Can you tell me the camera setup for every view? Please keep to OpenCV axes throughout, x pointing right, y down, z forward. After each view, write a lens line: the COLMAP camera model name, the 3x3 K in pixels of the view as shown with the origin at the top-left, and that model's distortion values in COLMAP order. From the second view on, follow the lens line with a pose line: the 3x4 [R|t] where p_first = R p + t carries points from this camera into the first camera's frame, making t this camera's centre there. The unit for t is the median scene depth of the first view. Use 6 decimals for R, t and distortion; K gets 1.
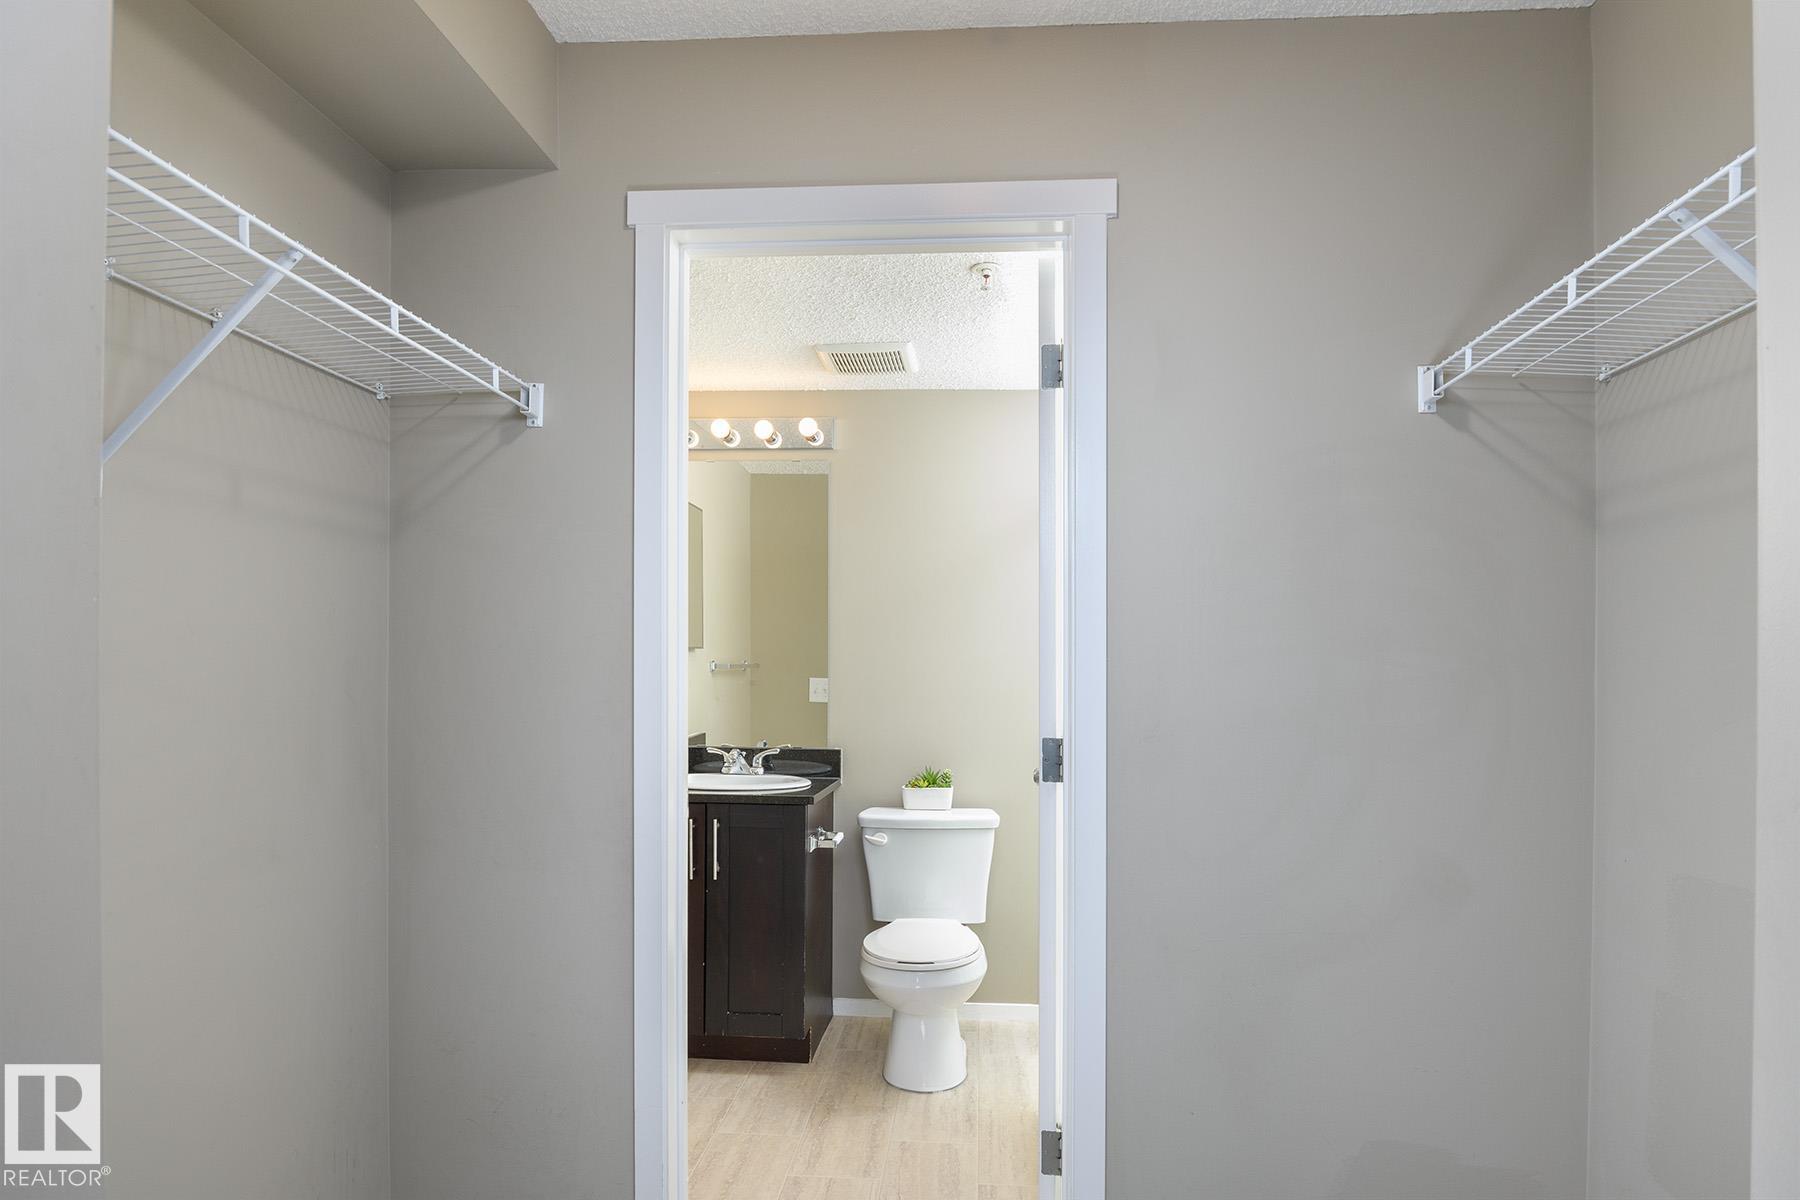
lens RADIAL K [[1000.7, 0, 902.3], [0, 1000.7, 676.5], [0, 0, 1]] dist [-0.028143, -0.001745]
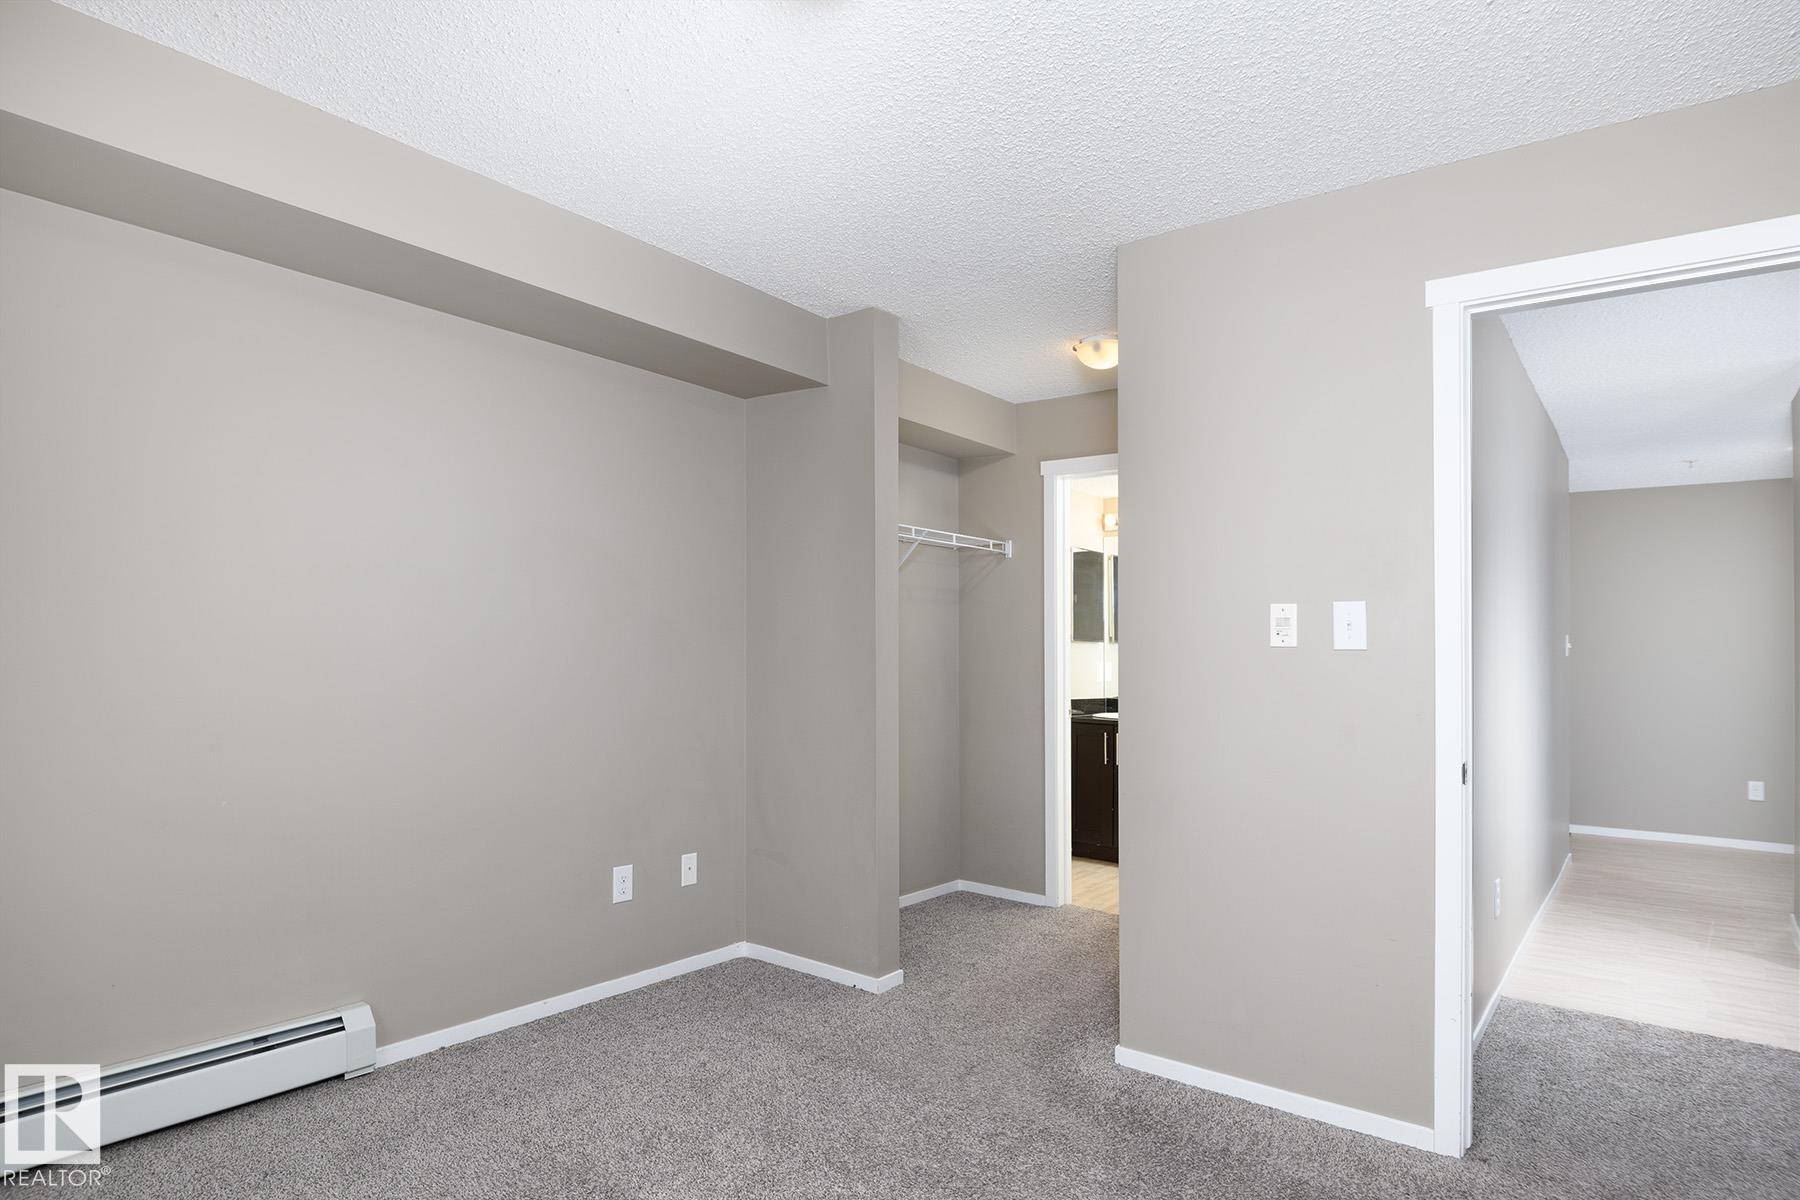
lens RADIAL K [[1000.7, 0, 902.3], [0, 1000.7, 676.5], [0, 0, 1]] dist [-0.028143, -0.001745]
pose [[0.835599, 0.009417, -0.549259, 0.486714], [-0.001102, 0.999880, 0.015467, 0.004415], [0.549339, -0.012319, 0.835509, -0.768544]]
